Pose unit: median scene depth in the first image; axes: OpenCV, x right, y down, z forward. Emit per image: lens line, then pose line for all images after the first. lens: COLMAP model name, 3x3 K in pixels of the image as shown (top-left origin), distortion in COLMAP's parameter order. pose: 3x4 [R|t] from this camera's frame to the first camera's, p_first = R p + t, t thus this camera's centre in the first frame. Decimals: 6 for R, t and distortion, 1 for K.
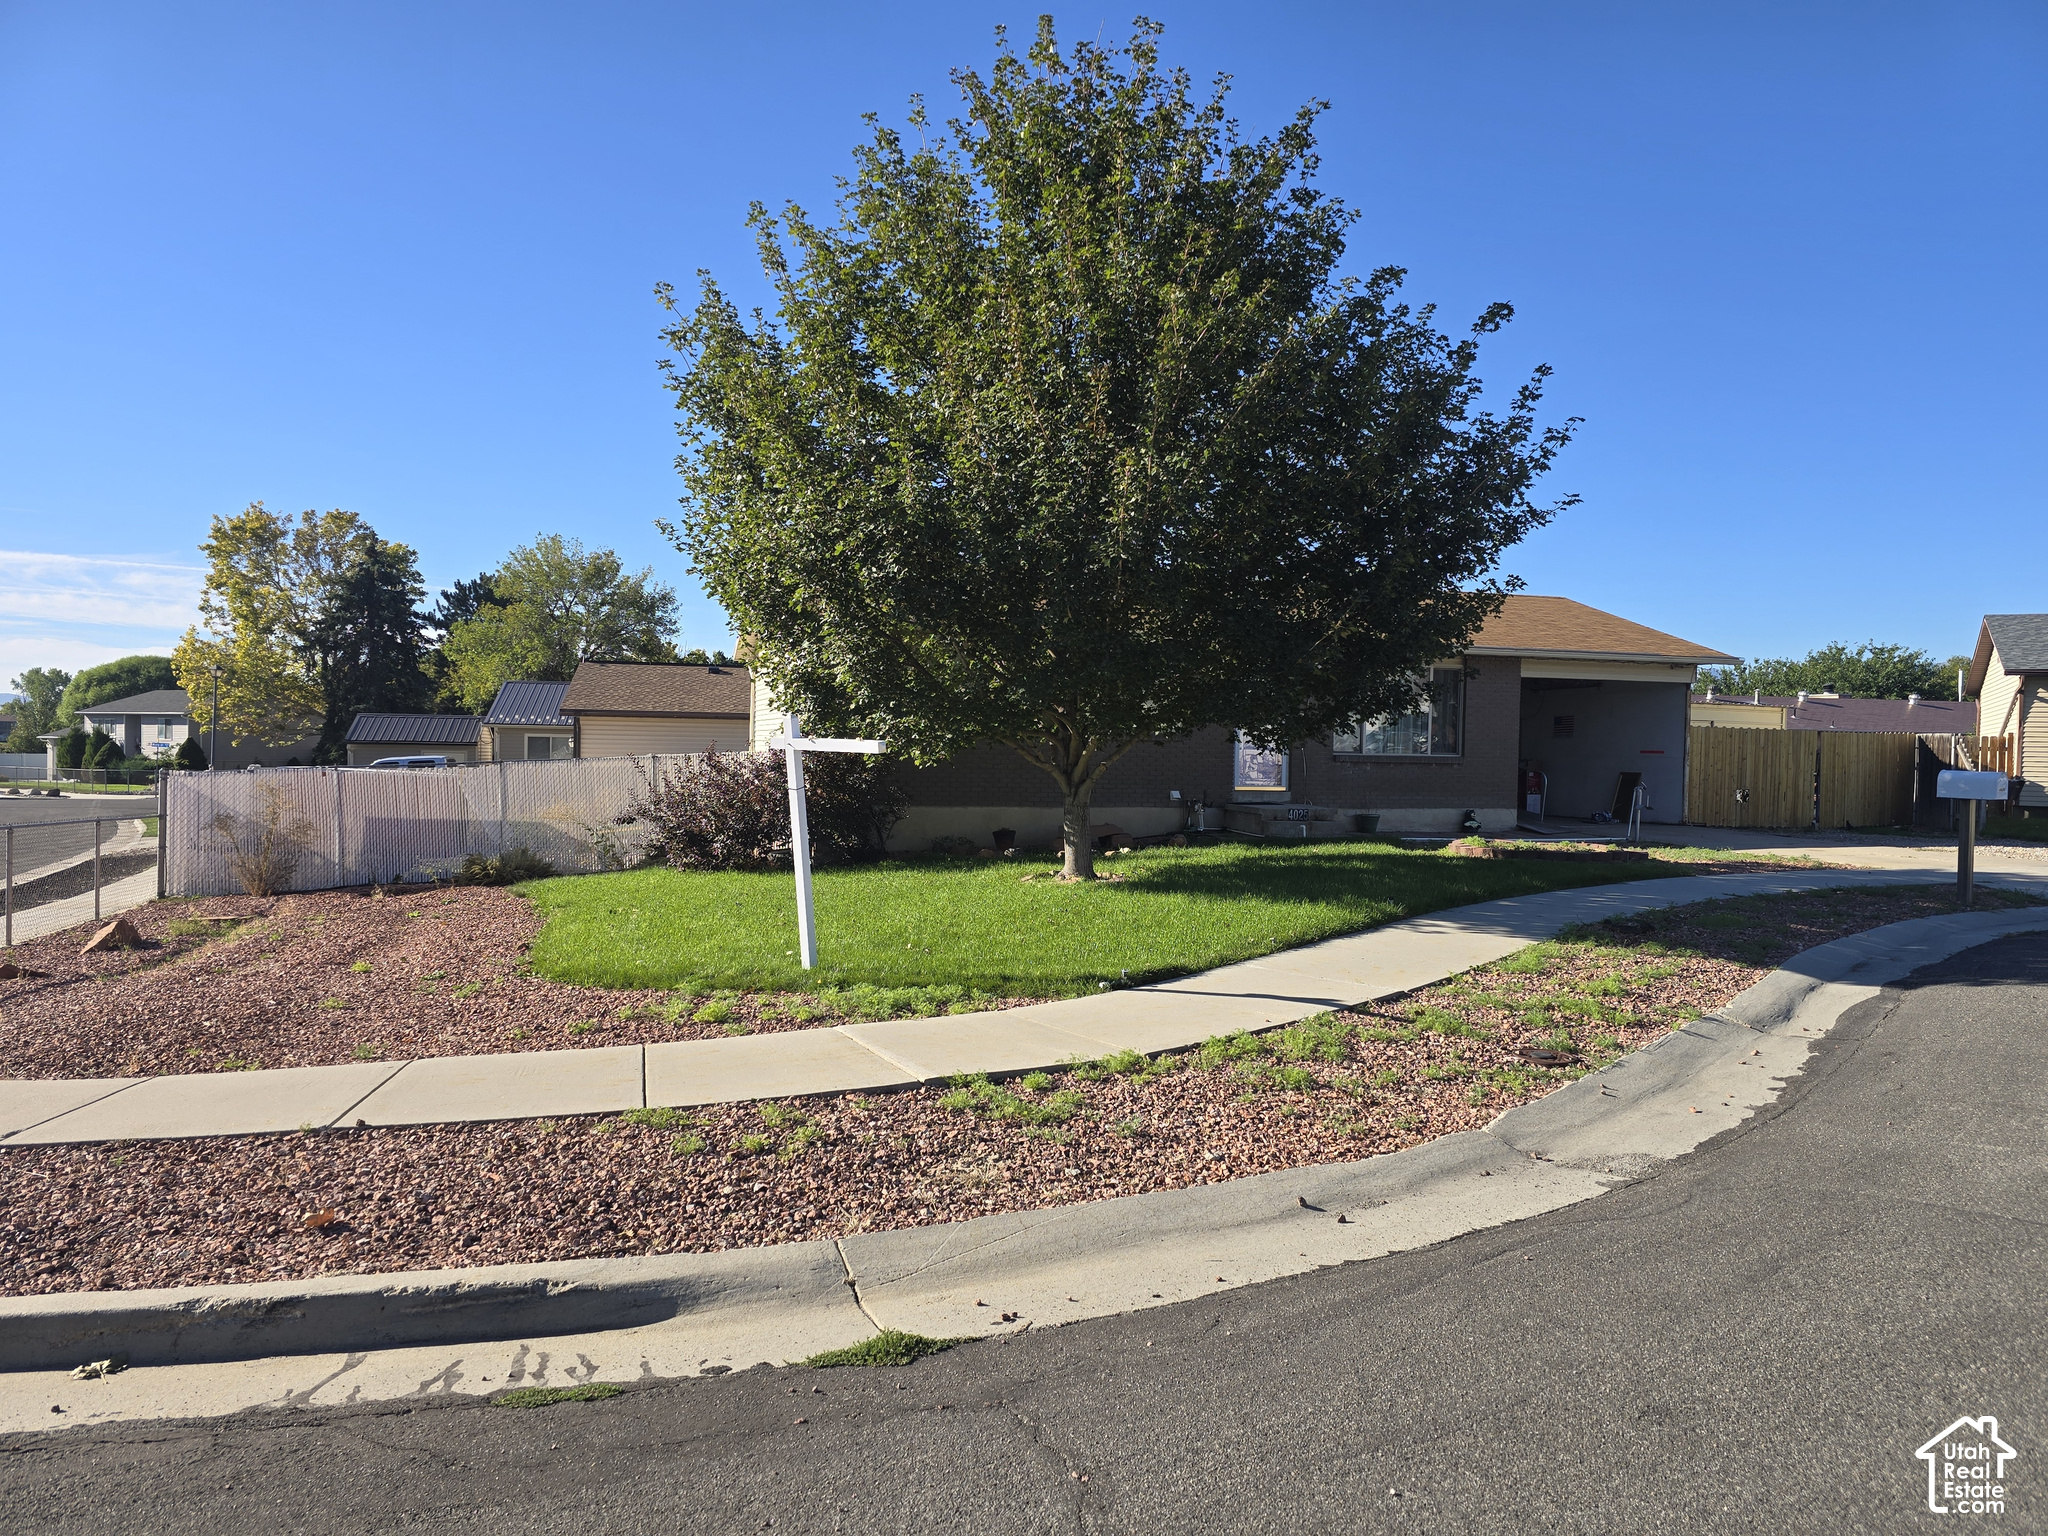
lens RADIAL K [[1353.9, 0, 1024.0], [0, 1353.9, 768.0], [0, 0, 1]] dist [0.003530, -0.000721]
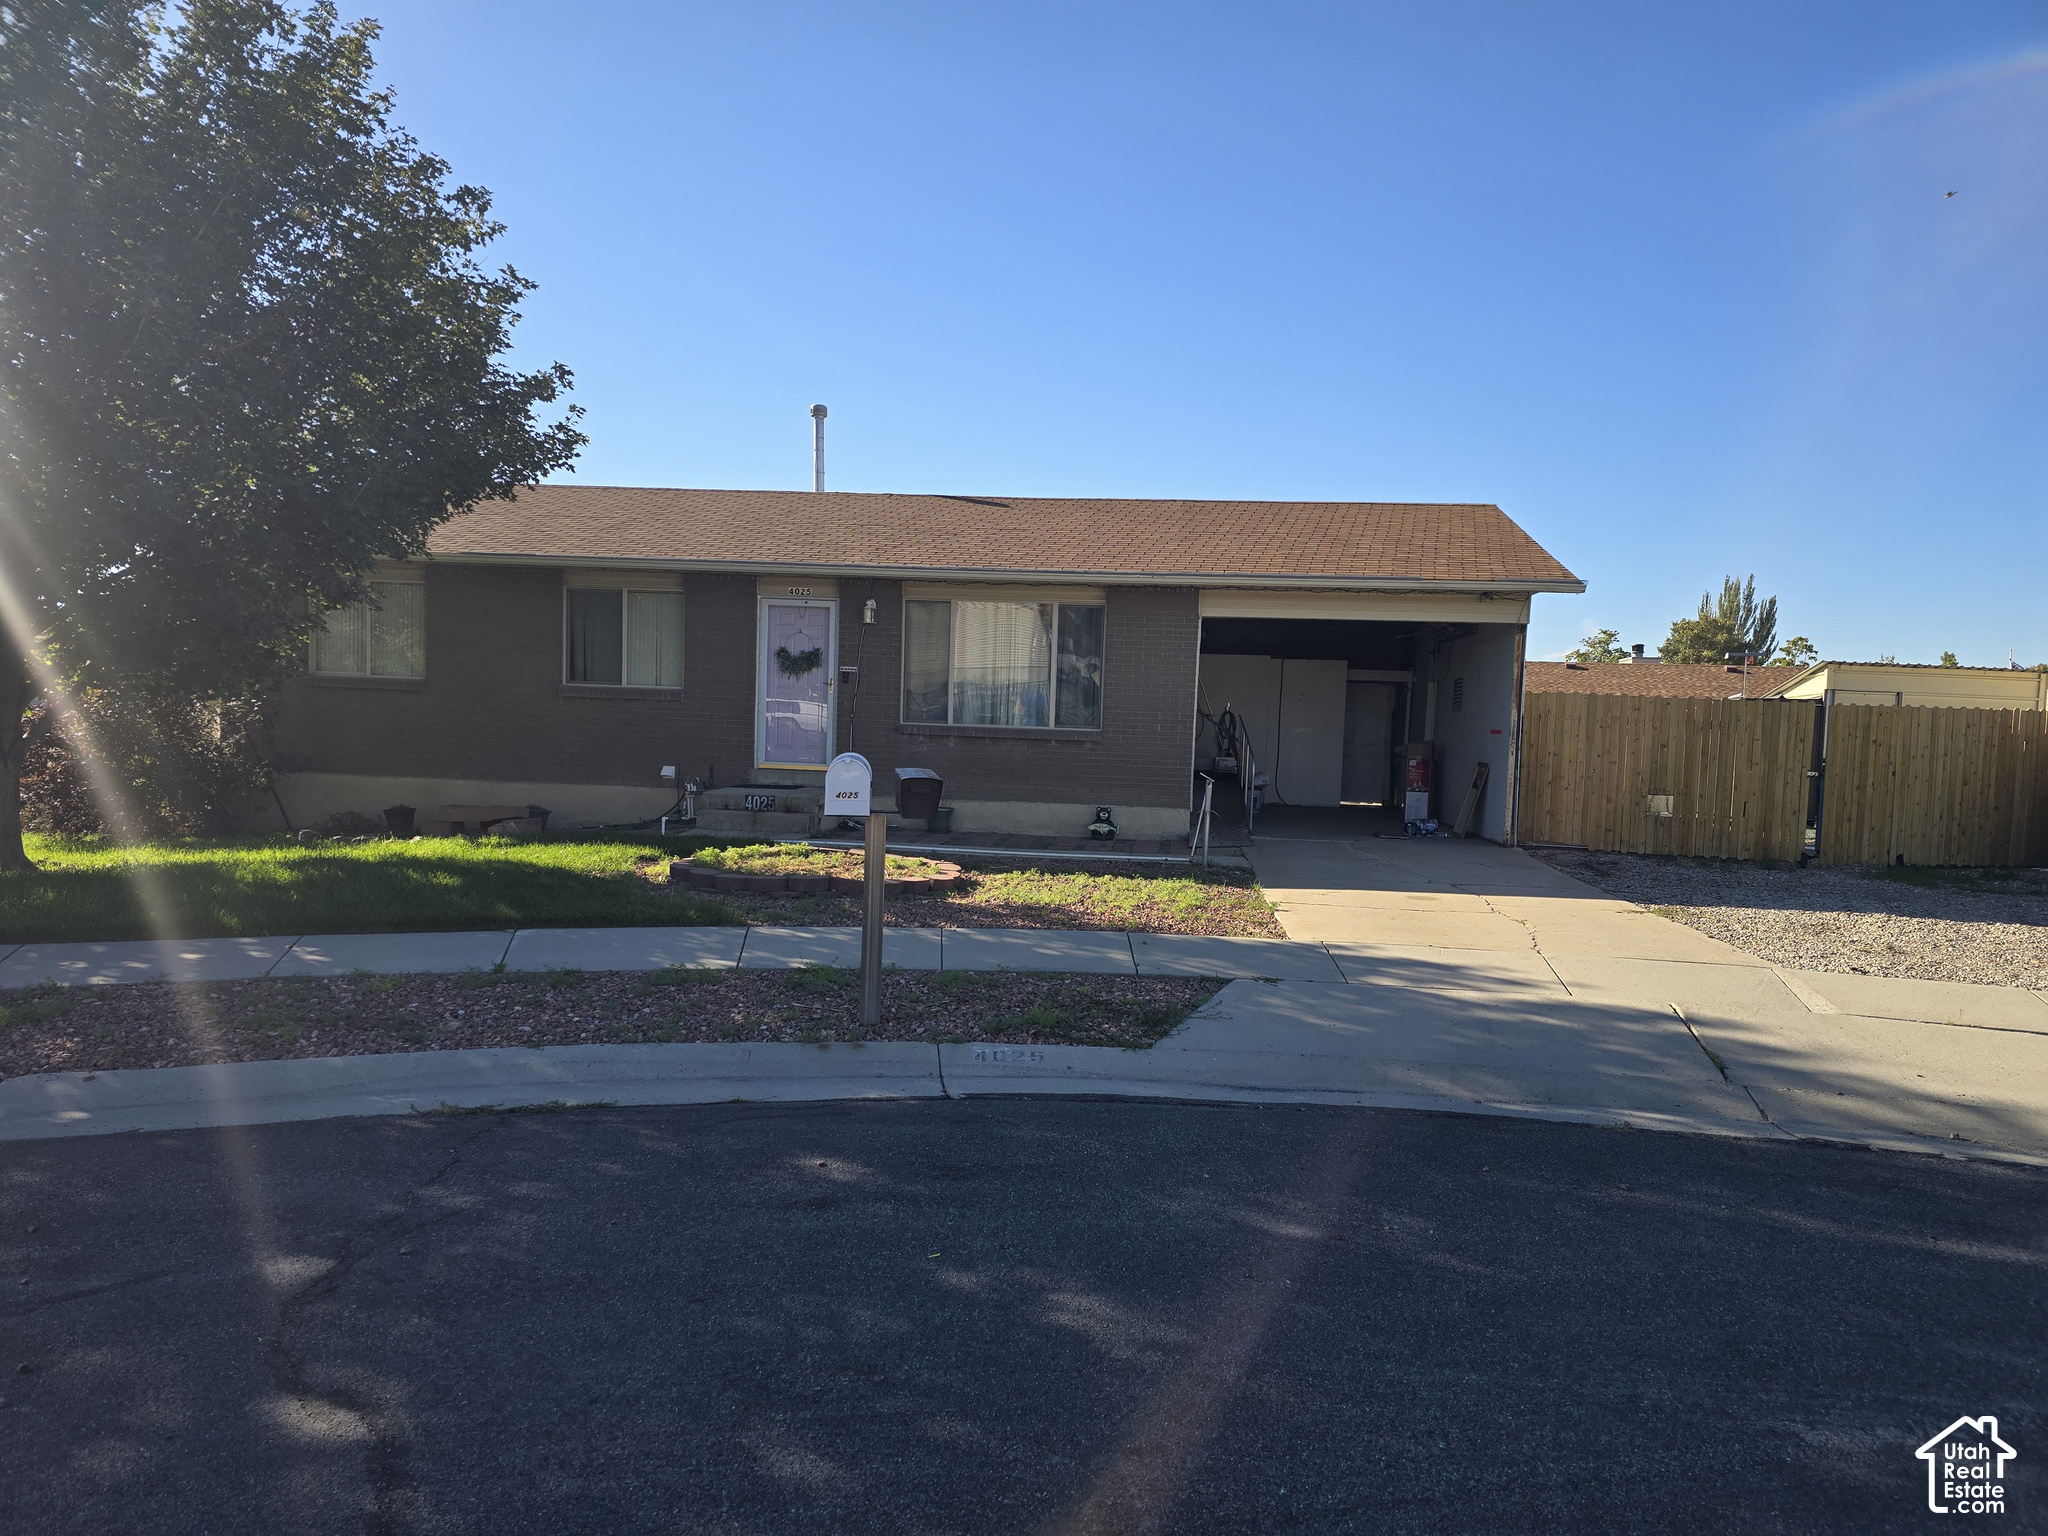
lens RADIAL K [[1318.6, 0, 1024.0], [0, 1318.6, 768.0], [0, 0, 1]] dist [0.080537, -0.000520]
pose [[0.923925, 0.030901, -0.381325, 0.540882], [-0.023862, 0.999447, 0.023173, -0.004141], [0.381830, -0.012311, 0.924151, 0.346991]]
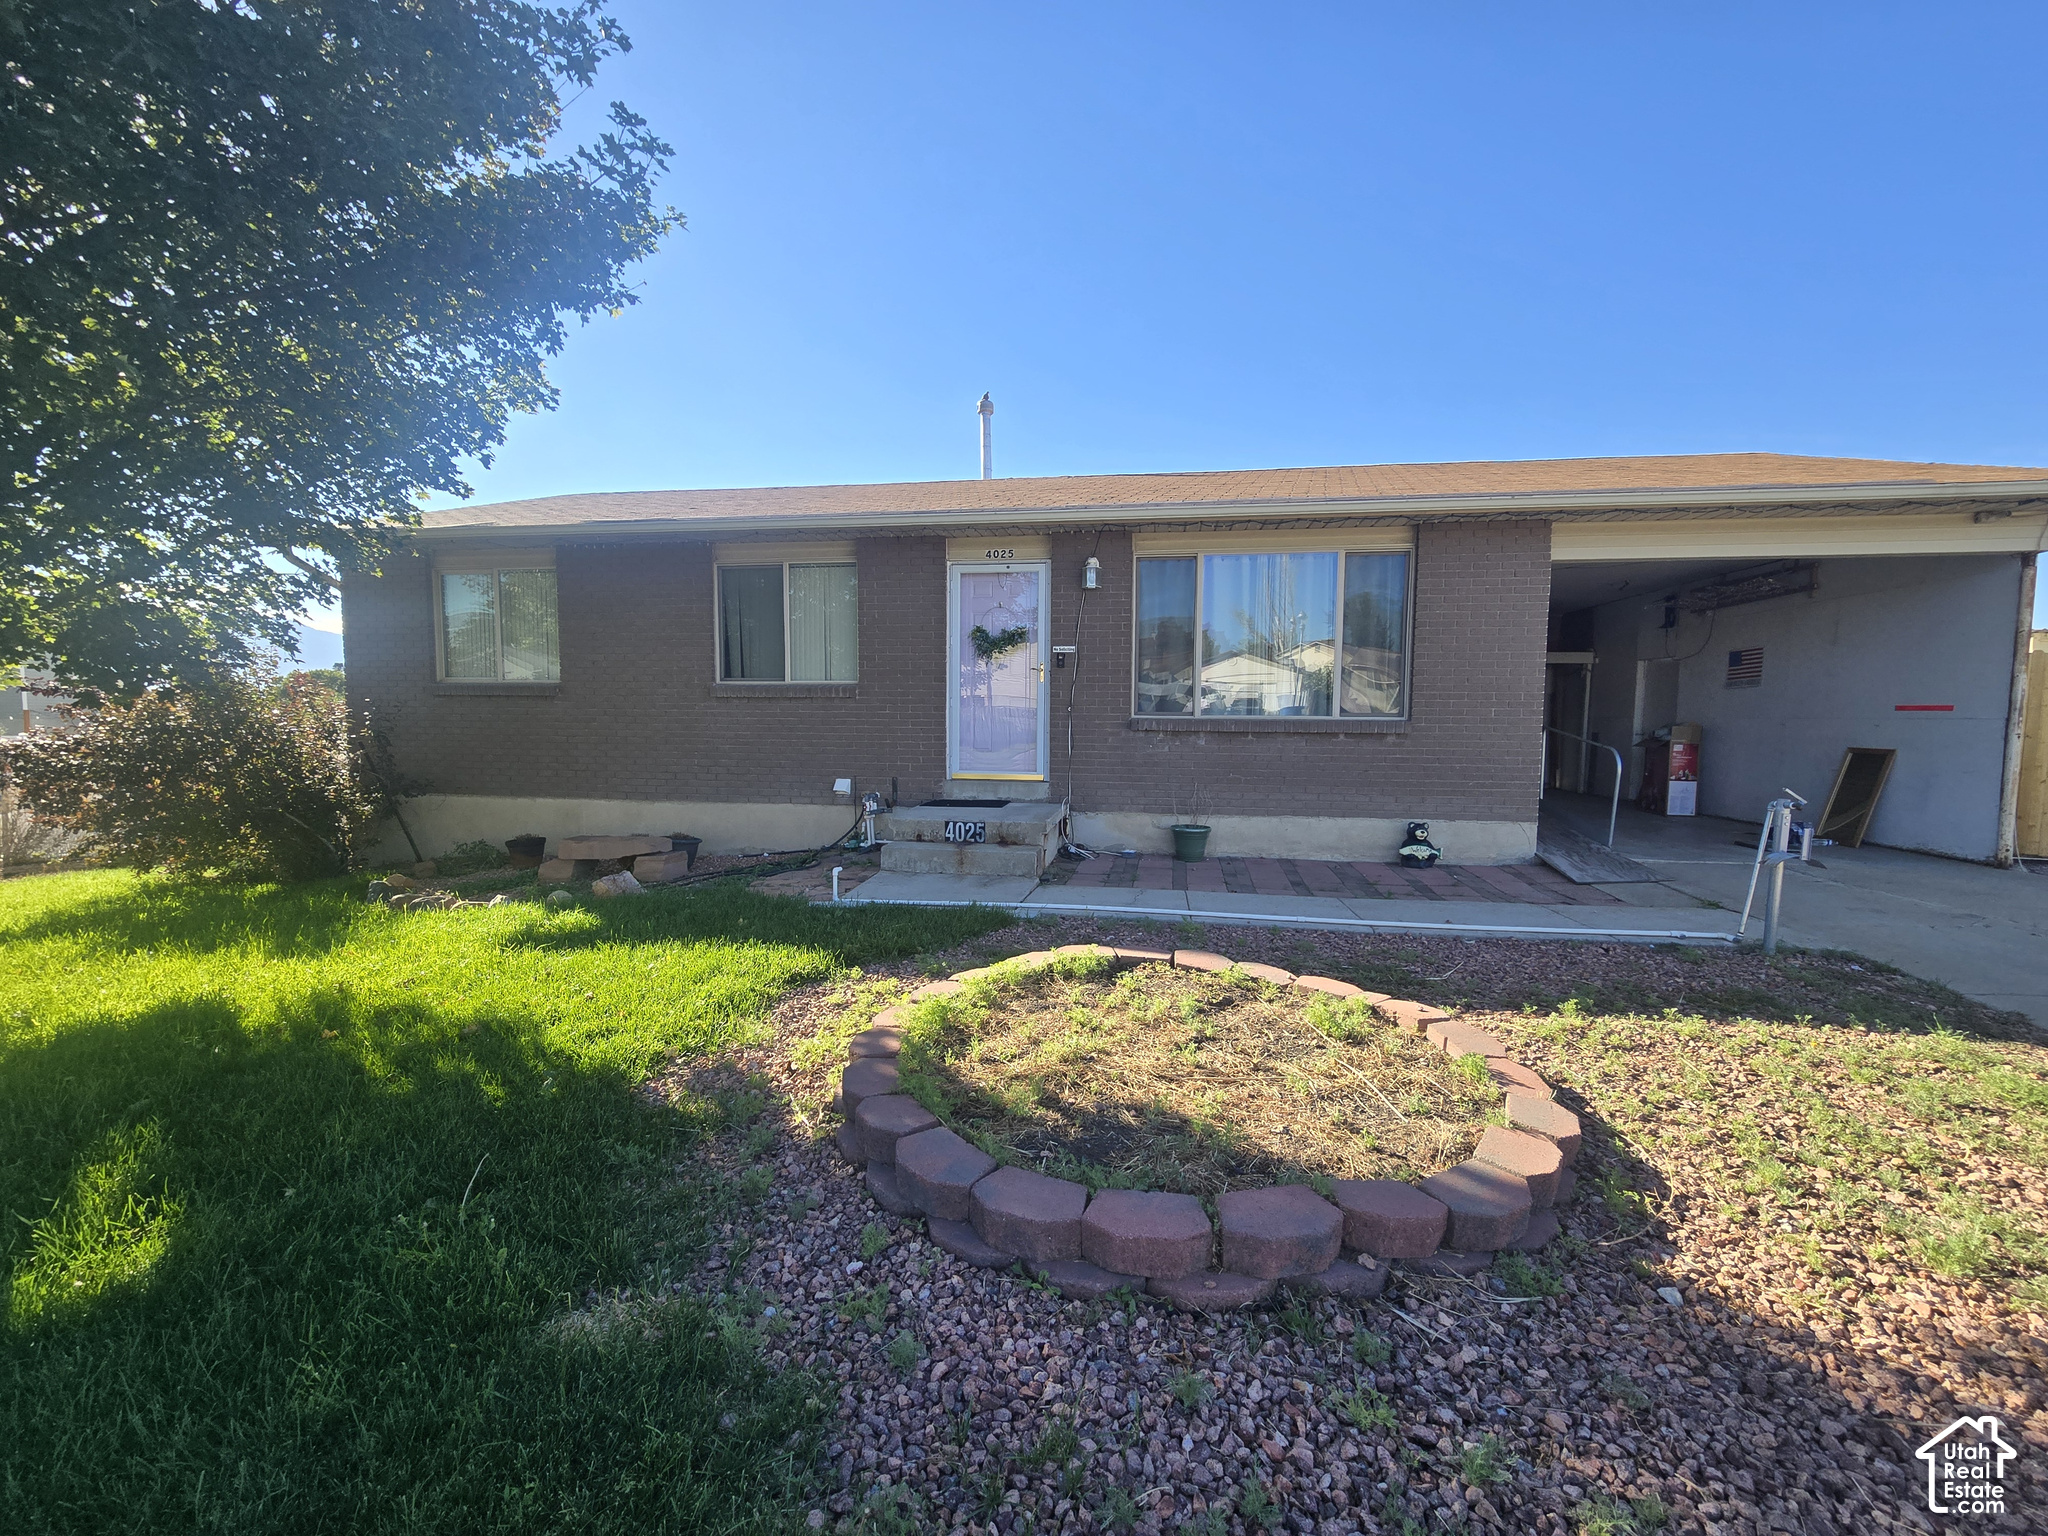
lens RADIAL K [[841.9, 0, 1023.7], [0, 841.9, 772.9], [0, 0, 1]] dist [-0.006239, 0.000160]
pose [[0.899966, 0.020703, -0.435468, 0.327378], [0.002578, 0.998602, 0.052804, -0.005679], [0.435952, -0.048645, 0.898654, 0.632123]]
